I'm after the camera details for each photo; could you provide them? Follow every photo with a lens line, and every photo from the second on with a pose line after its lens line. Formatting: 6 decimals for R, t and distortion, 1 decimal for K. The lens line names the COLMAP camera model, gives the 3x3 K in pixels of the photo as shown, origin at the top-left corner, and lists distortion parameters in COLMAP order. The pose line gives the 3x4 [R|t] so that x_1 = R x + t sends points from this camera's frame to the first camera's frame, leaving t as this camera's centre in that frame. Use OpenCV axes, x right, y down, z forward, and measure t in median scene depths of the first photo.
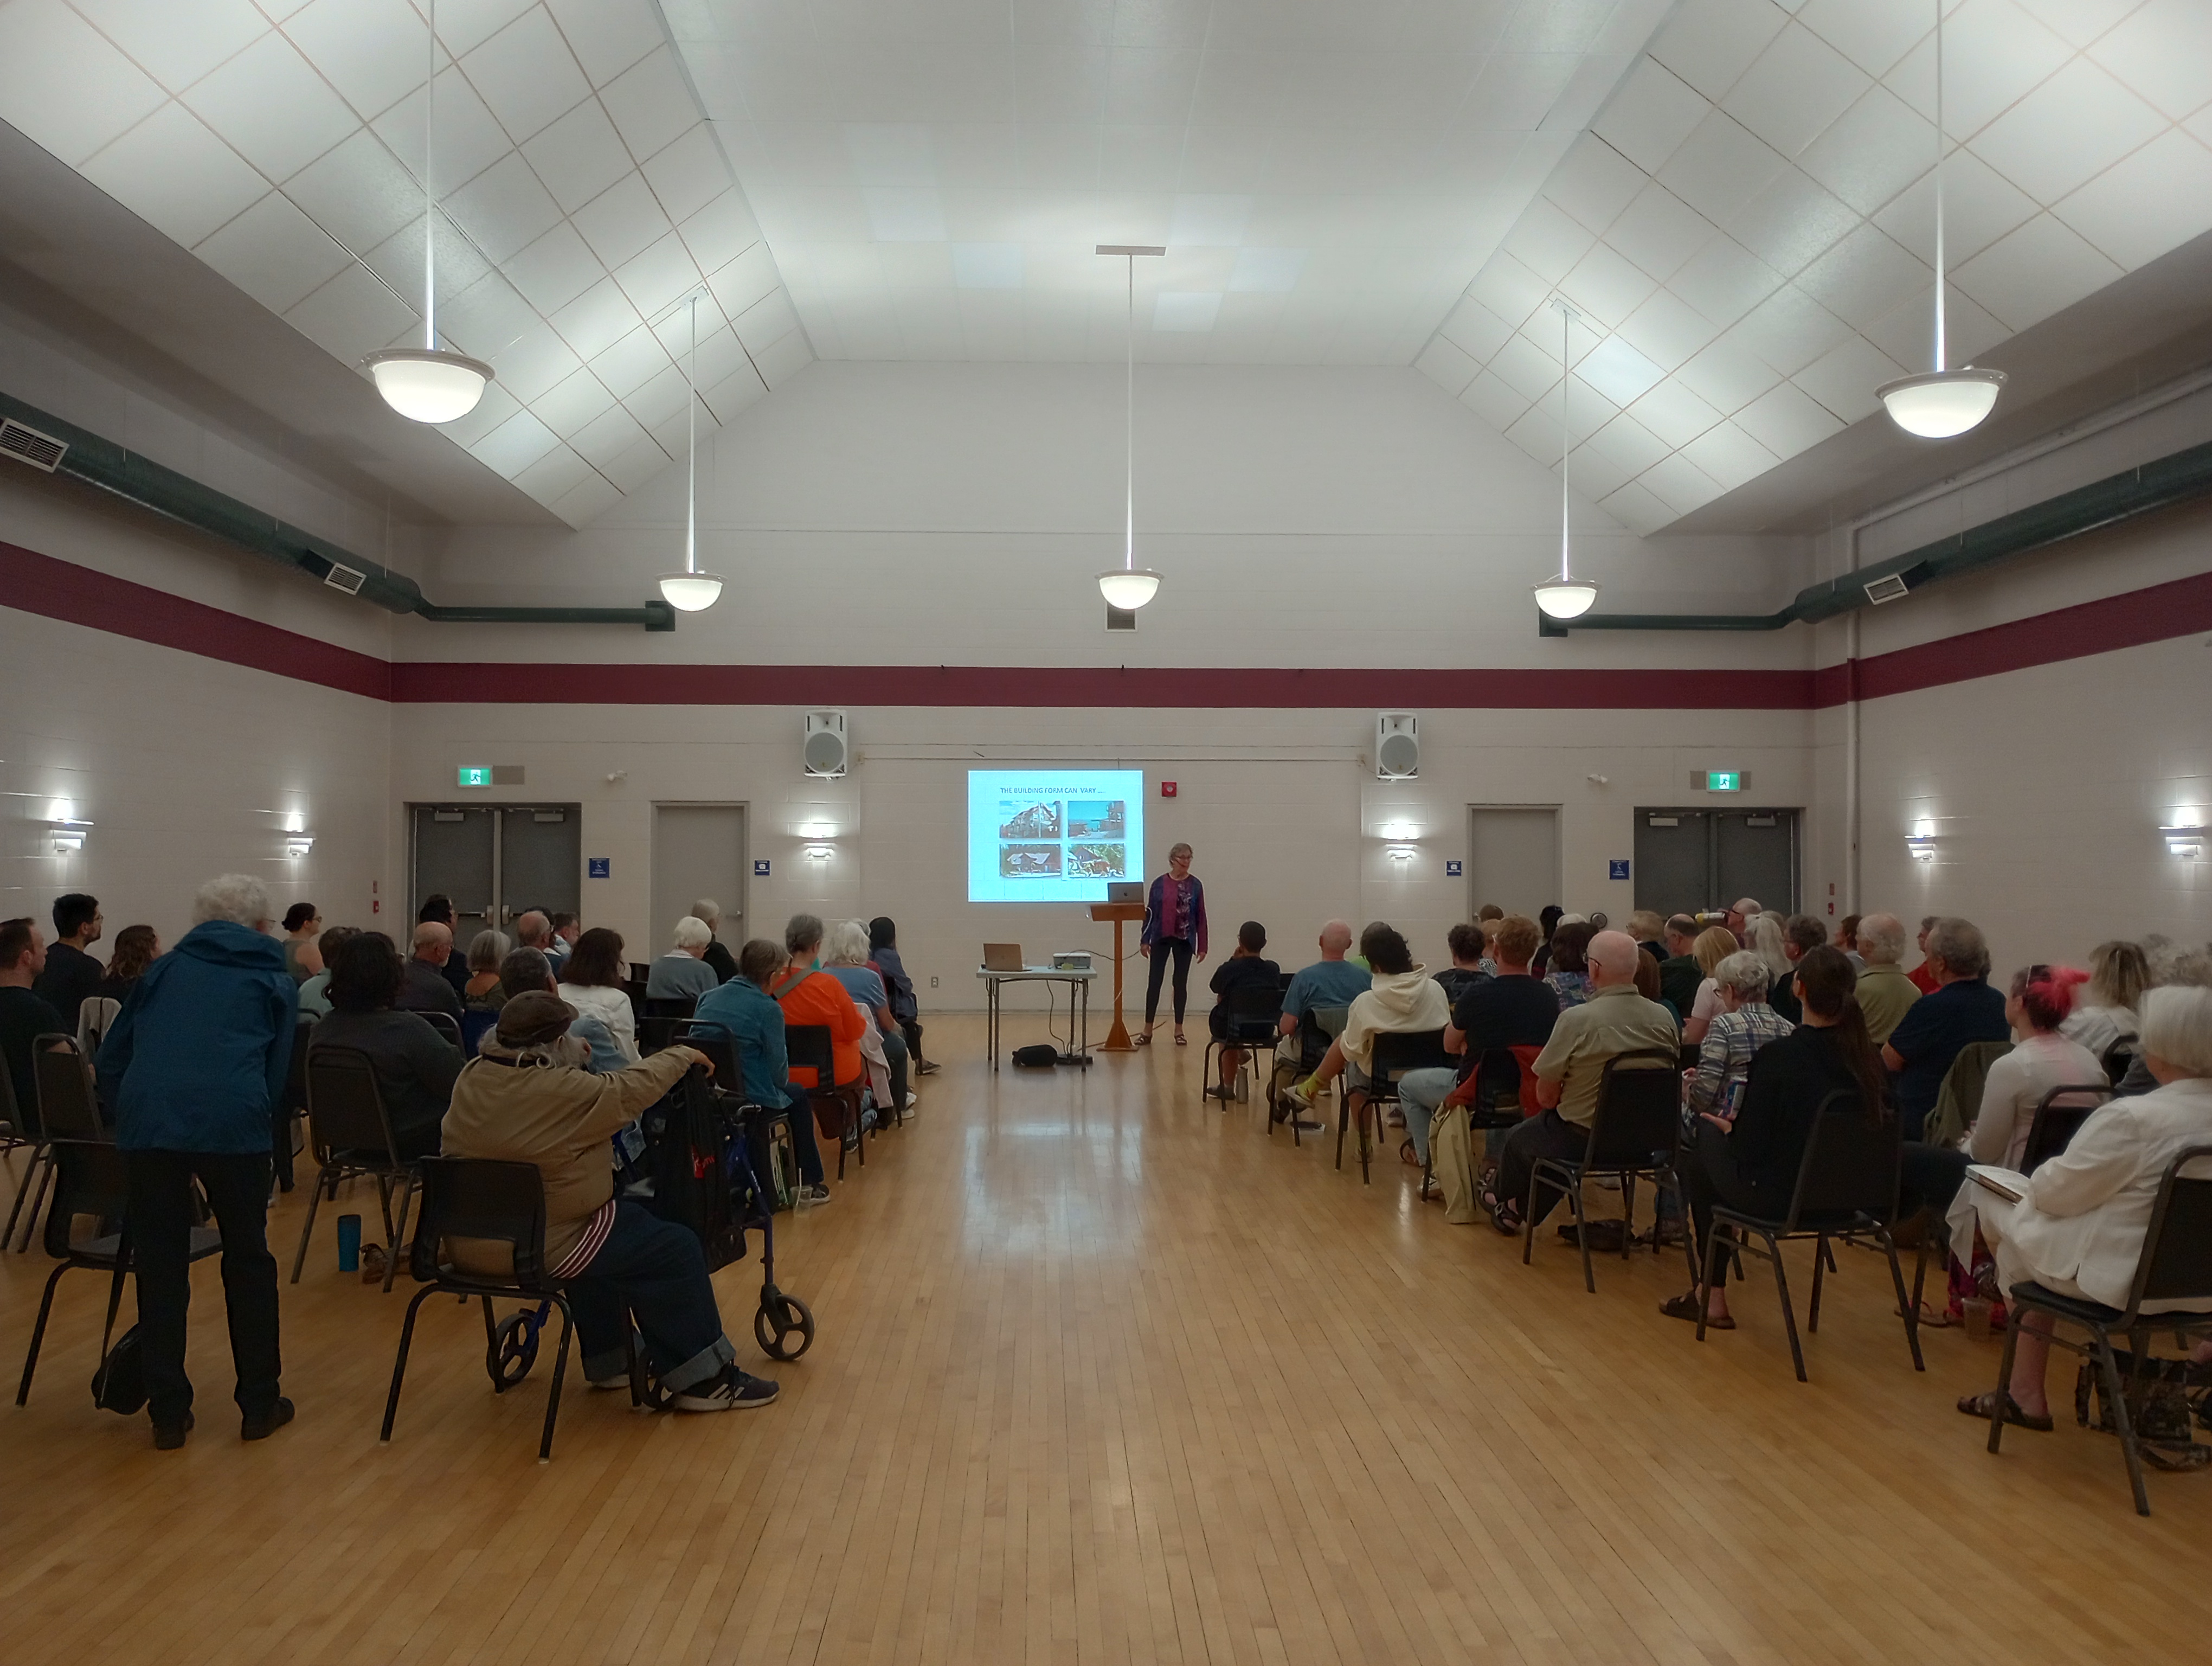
lens RADIAL K [[1792.8, 0, 1092.5], [0, 1792.8, 836.1], [0, 0, 1]] dist [0.013507, -0.016774]
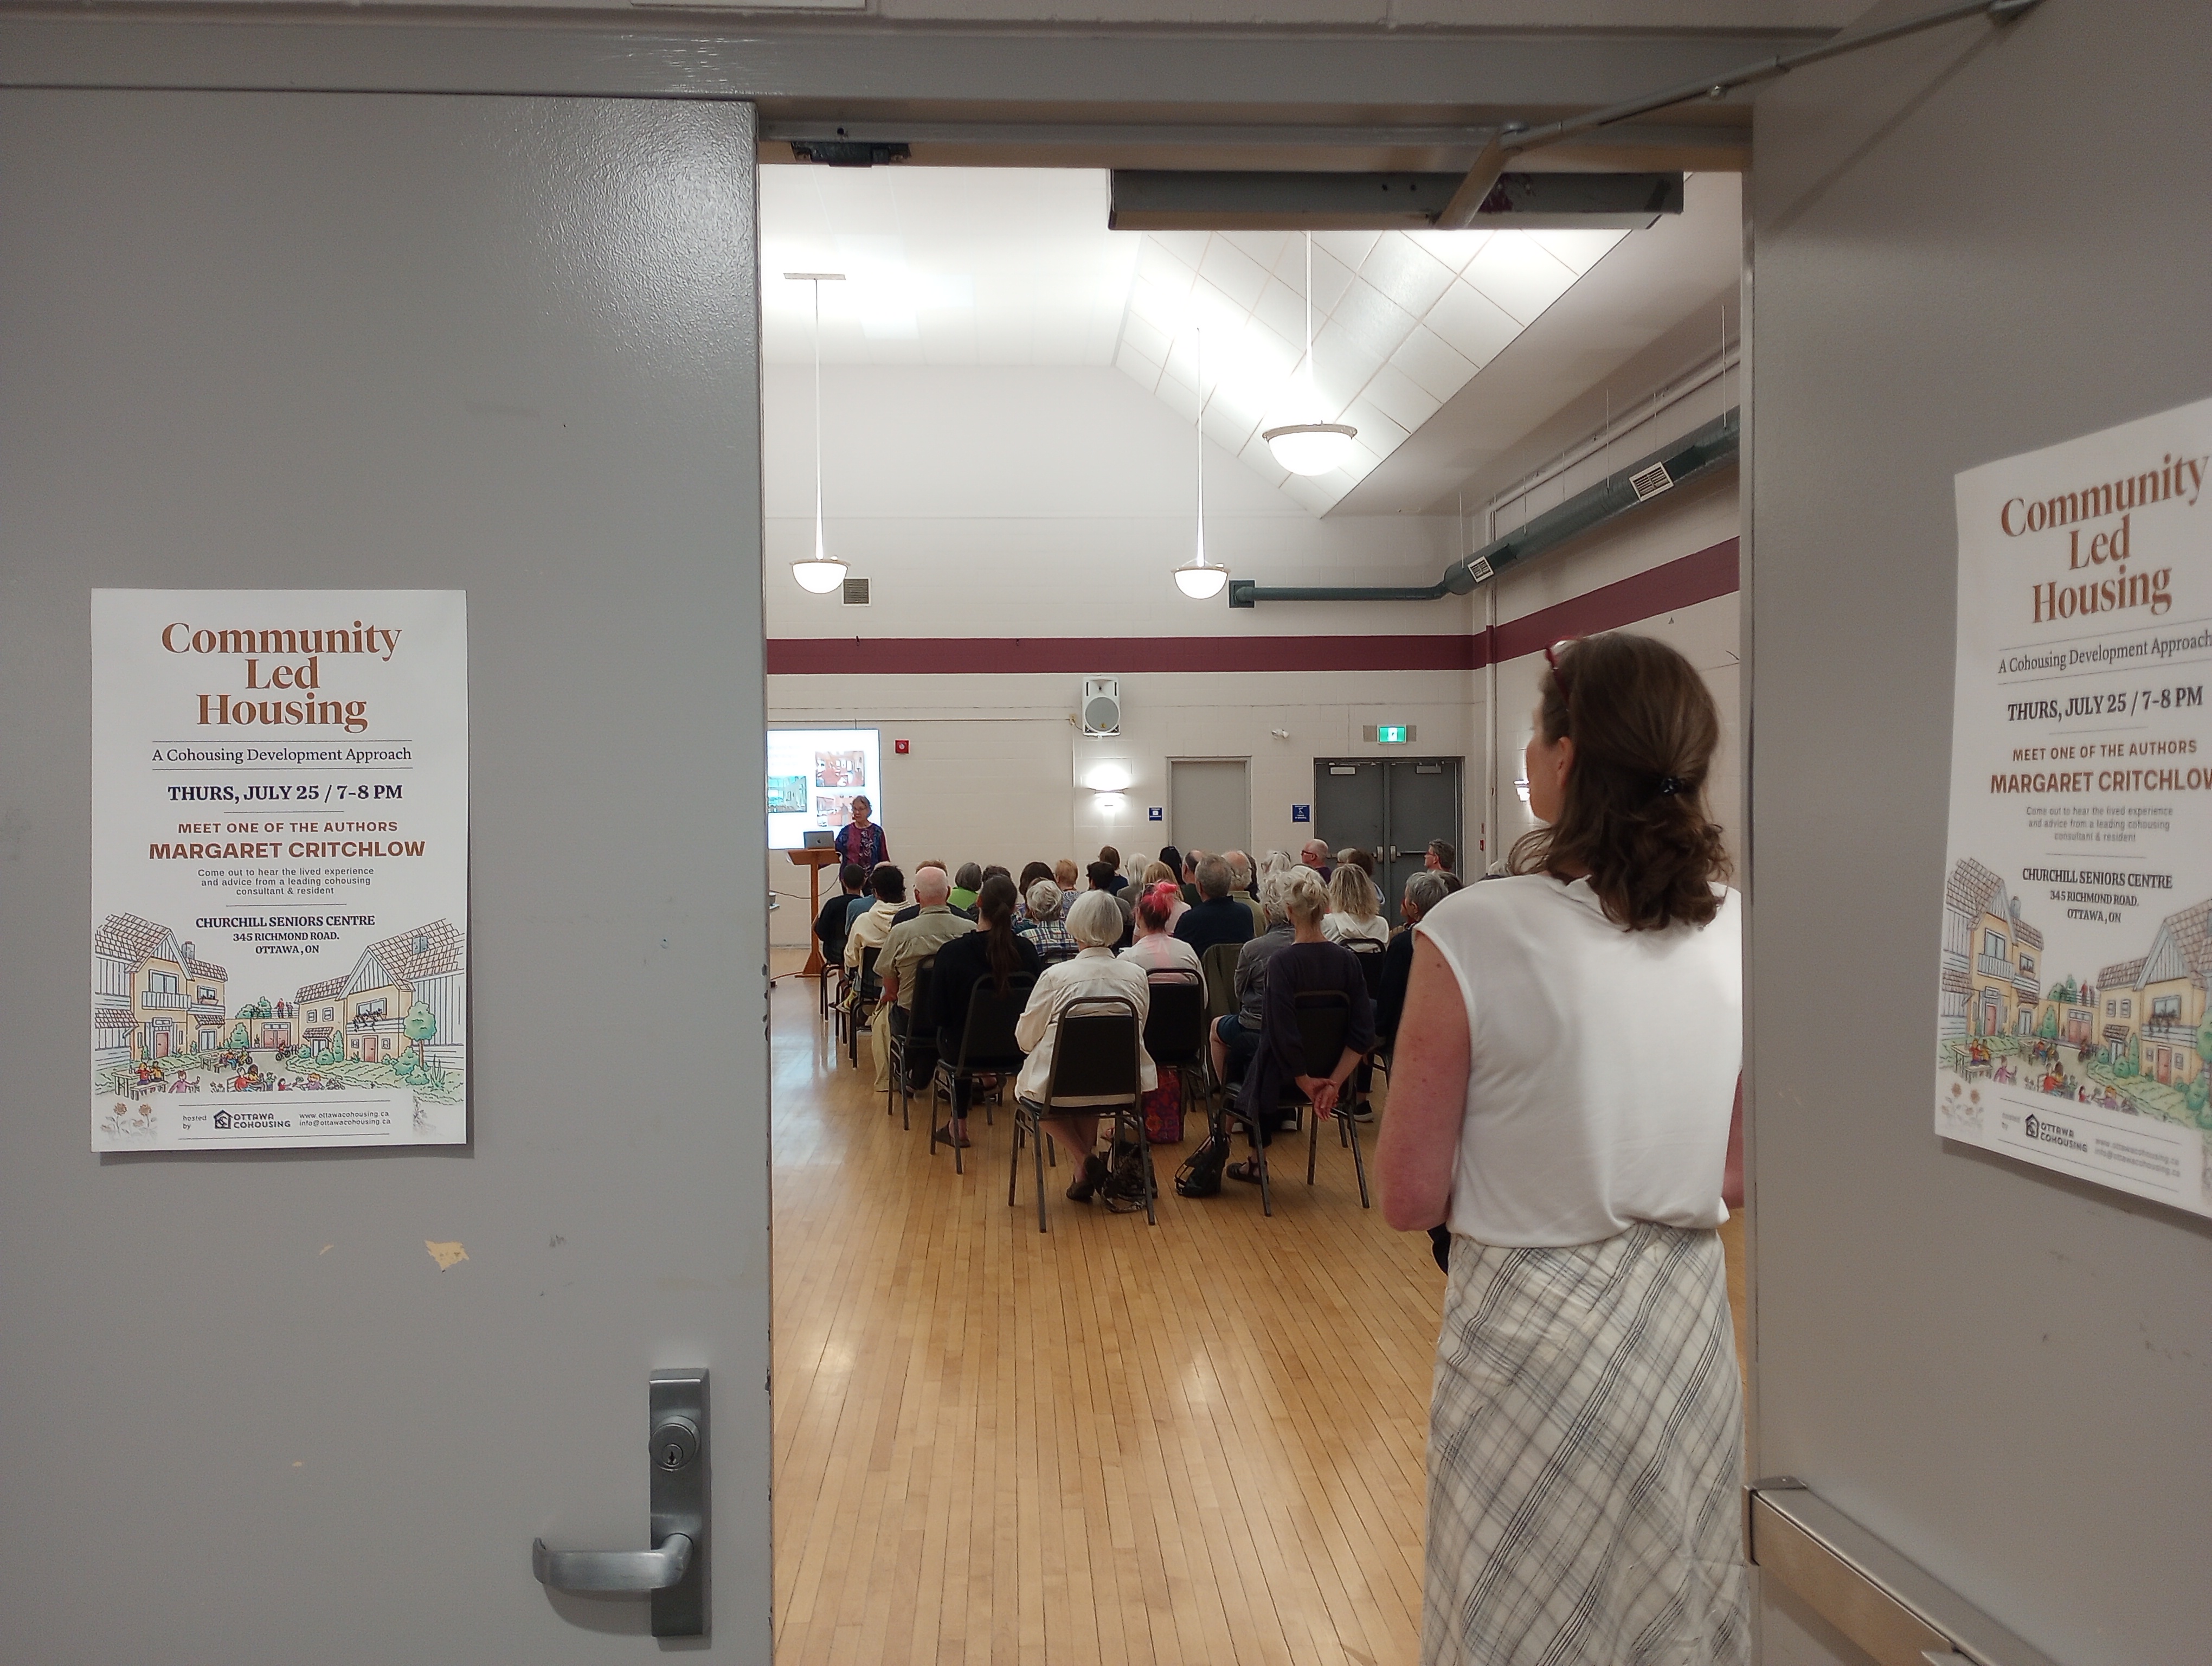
lens RADIAL K [[1792.8, 0, 1124.2], [0, 1792.8, 832.6], [0, 0, 1]] dist [0.013507, -0.016774]
pose [[0.999077, -0.013262, 0.040863, 0.136055], [0.012061, 0.999492, 0.029497, -0.004010], [-0.041234, -0.028977, 0.998729, -0.128643]]
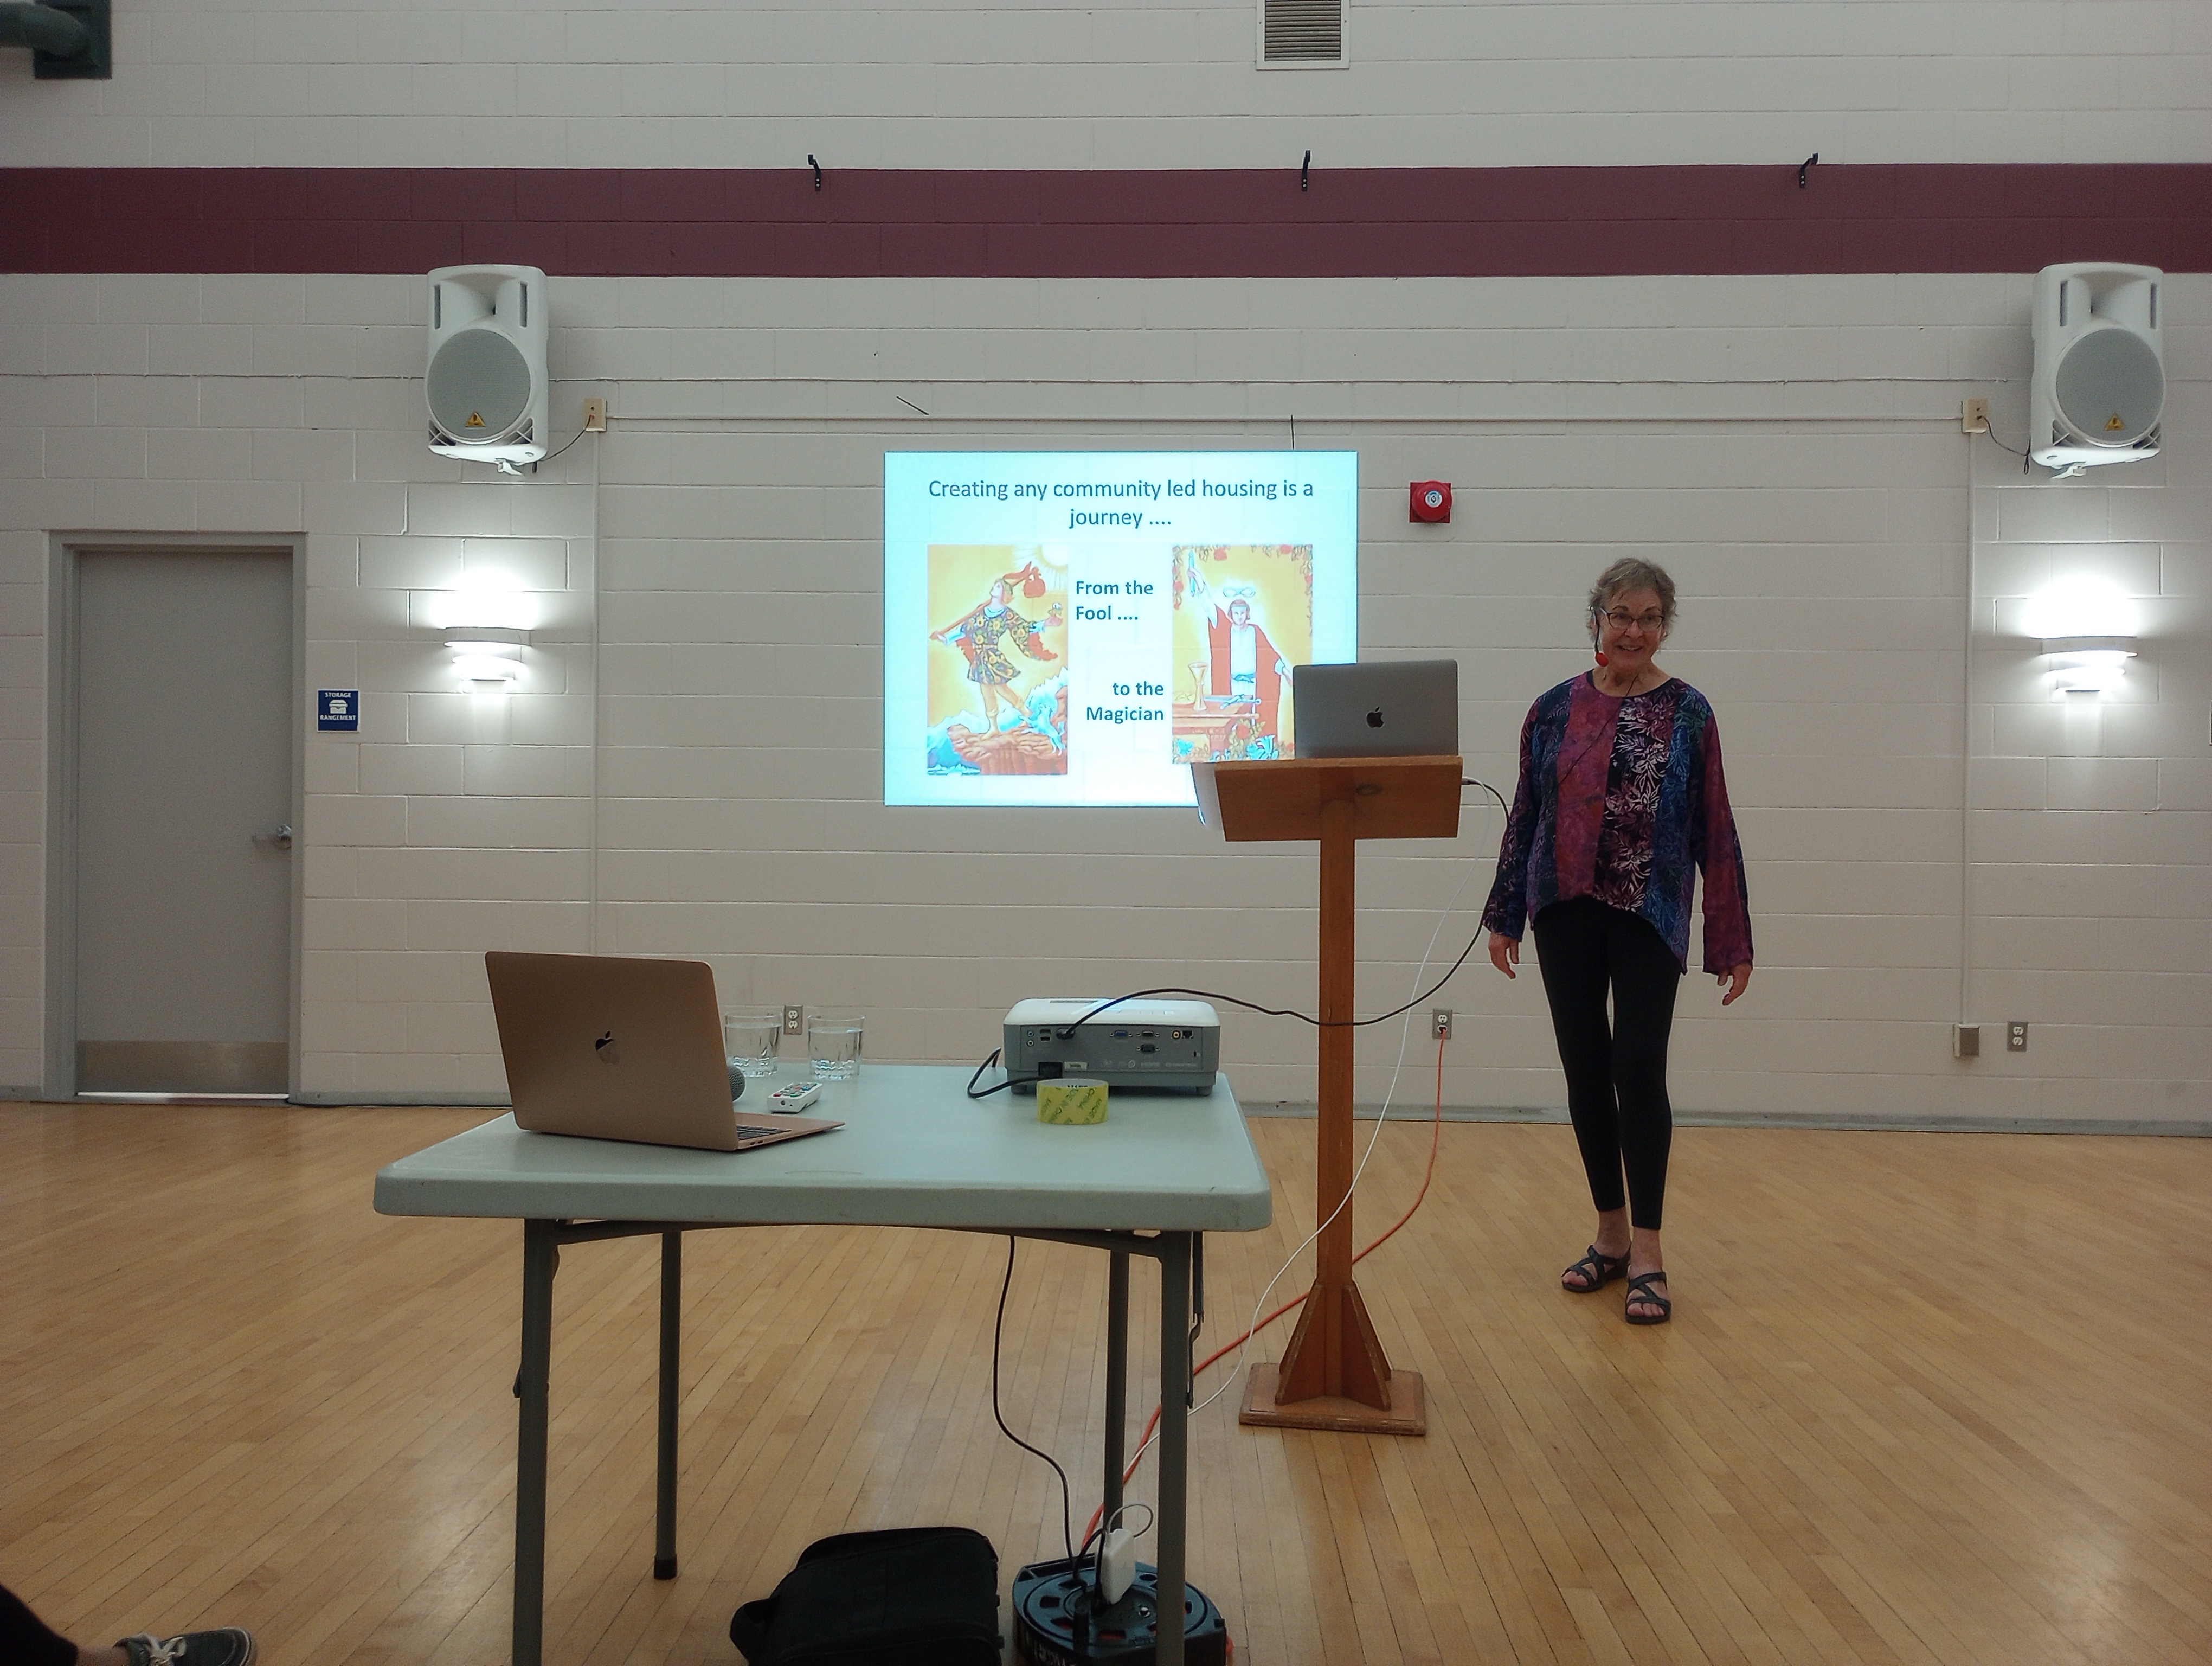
lens RADIAL K [[1792.8, 0, 1106.1], [0, 1792.8, 828.4], [0, 0, 1]] dist [0.013507, -0.016774]
pose [[0.998155, 0.007146, -0.060296, -0.000891], [-0.005782, 0.999724, 0.022753, 0.032786], [0.060442, -0.022362, 0.997921, 0.632476]]
